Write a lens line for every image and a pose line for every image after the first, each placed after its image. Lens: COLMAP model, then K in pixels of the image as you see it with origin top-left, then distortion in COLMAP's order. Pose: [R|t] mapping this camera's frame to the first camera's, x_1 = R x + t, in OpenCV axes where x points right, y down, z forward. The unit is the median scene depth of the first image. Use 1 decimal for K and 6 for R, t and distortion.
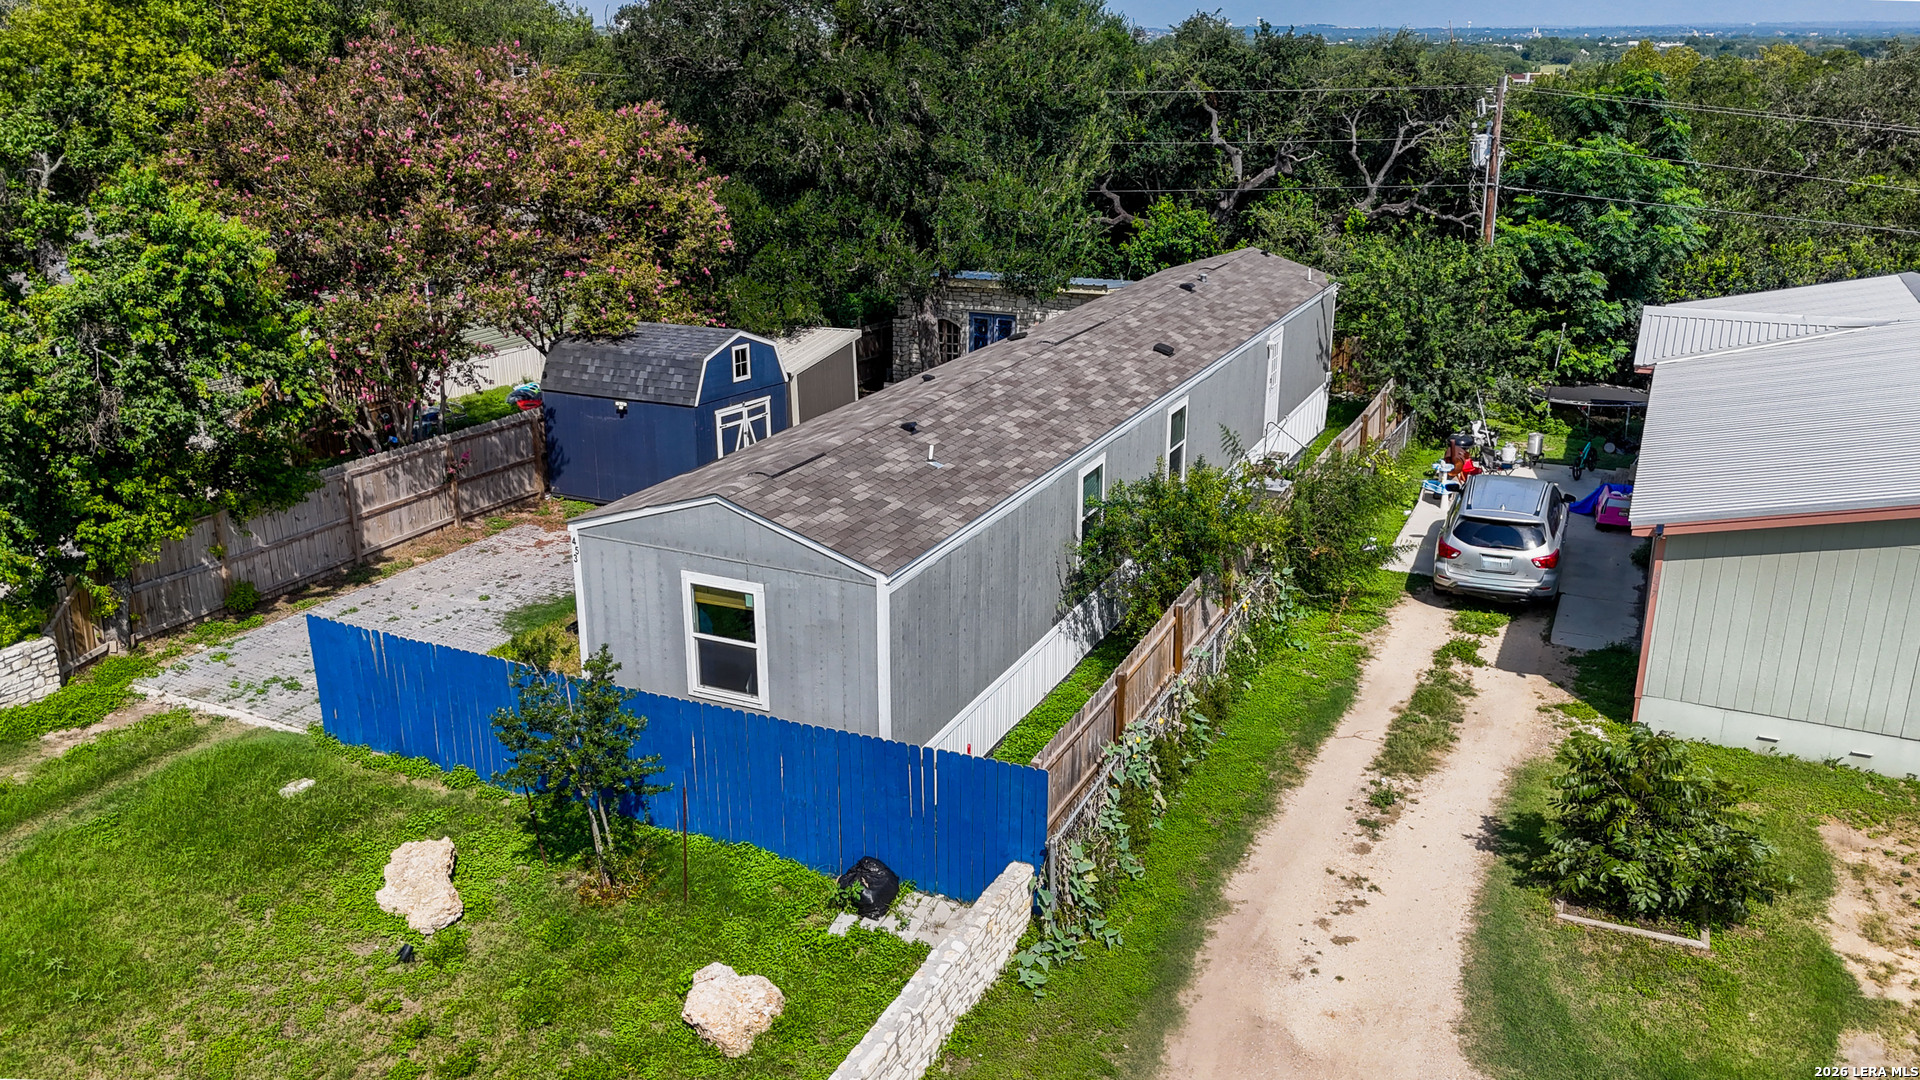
lens RADIAL K [[1485.6, 0, 960.0], [0, 1485.6, 540.0], [0, 0, 1]] dist [0.040300, -0.003479]
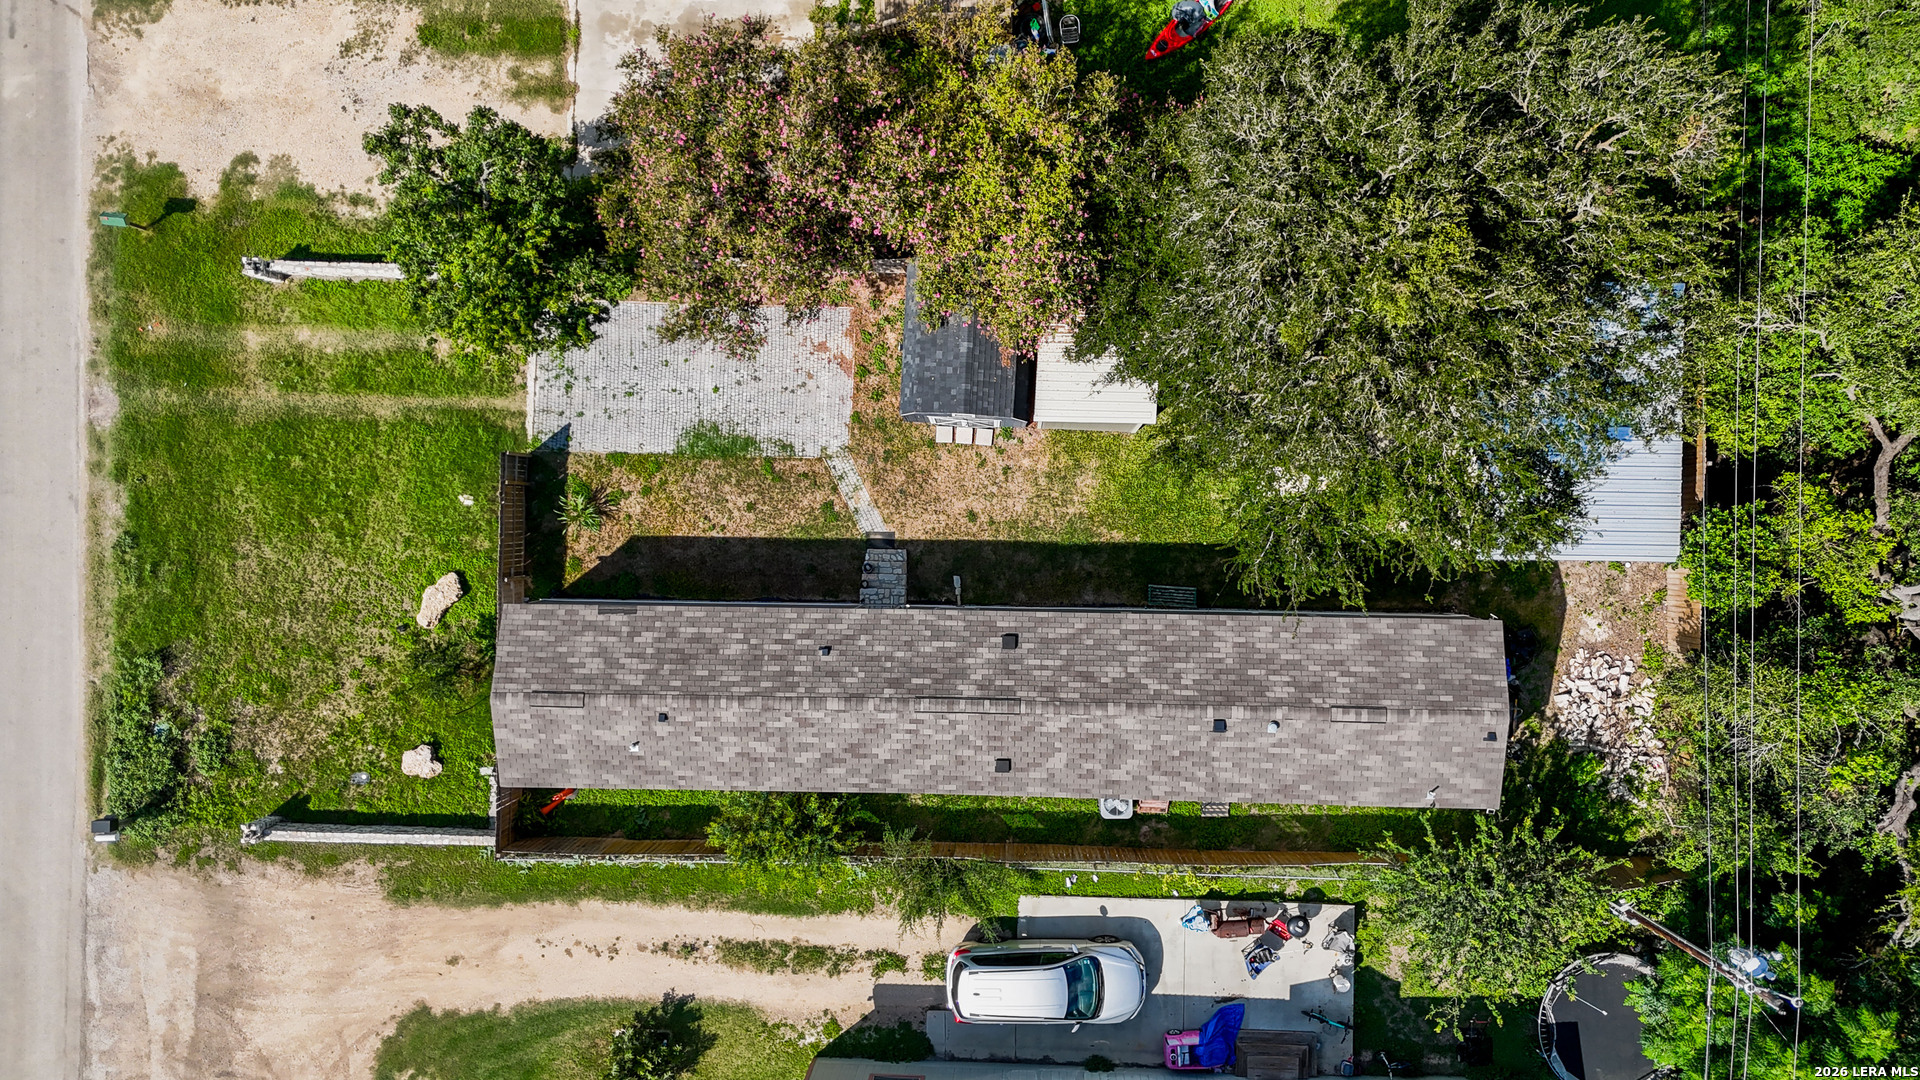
lens RADIAL K [[1465.7, 0, 948.3], [0, 1465.7, 525.1], [0, 0, 1]] dist [0.066540, -0.002166]
pose [[0.416248, 0.908861, -0.026636, -0.051051], [-0.222534, 0.130234, 0.966187, -1.817381], [0.881599, -0.396246, 0.256462, 0.921616]]
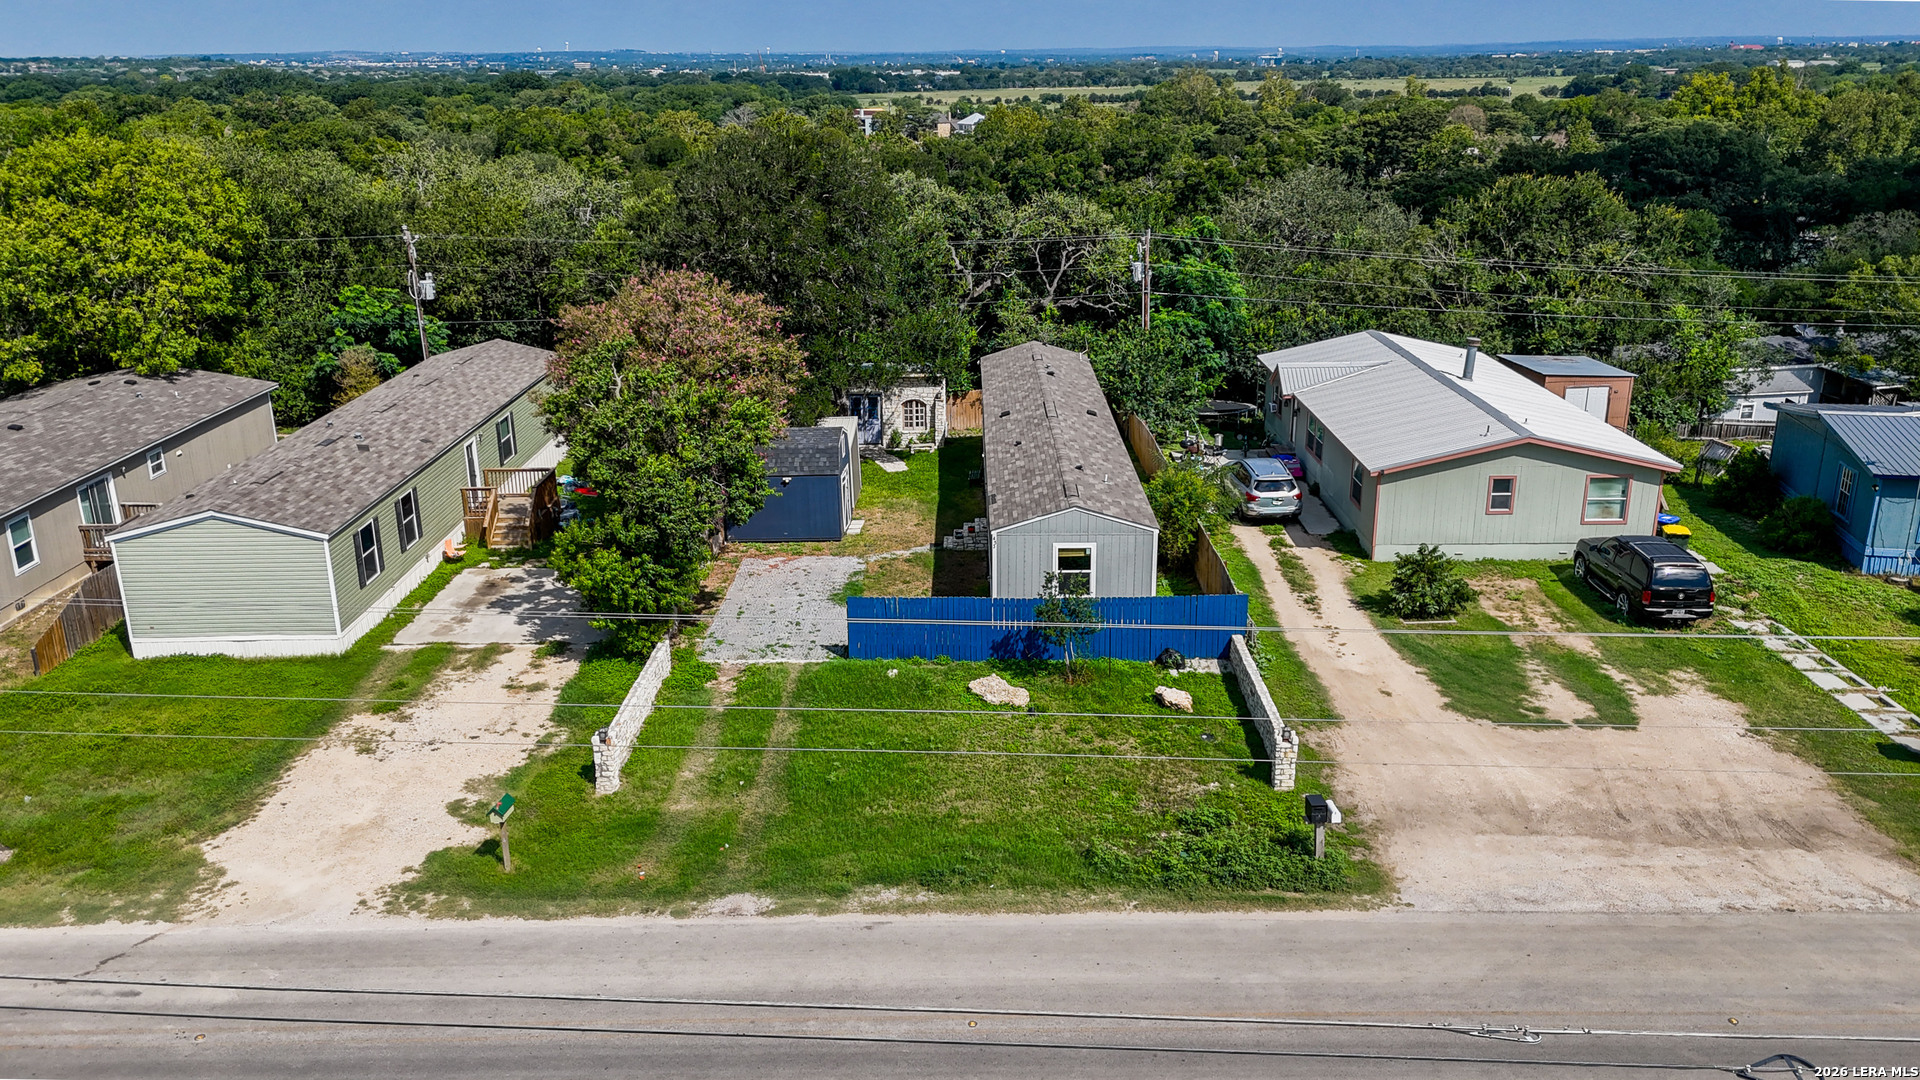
lens RADIAL K [[1465.7, 0, 948.3], [0, 1465.7, 525.1], [0, 0, 1]] dist [0.066540, -0.002166]
pose [[0.907855, -0.136458, 0.396457, -1.012616], [0.143943, 0.989525, 0.010970, -0.045037], [-0.393801, 0.047108, 0.917988, -0.807064]]
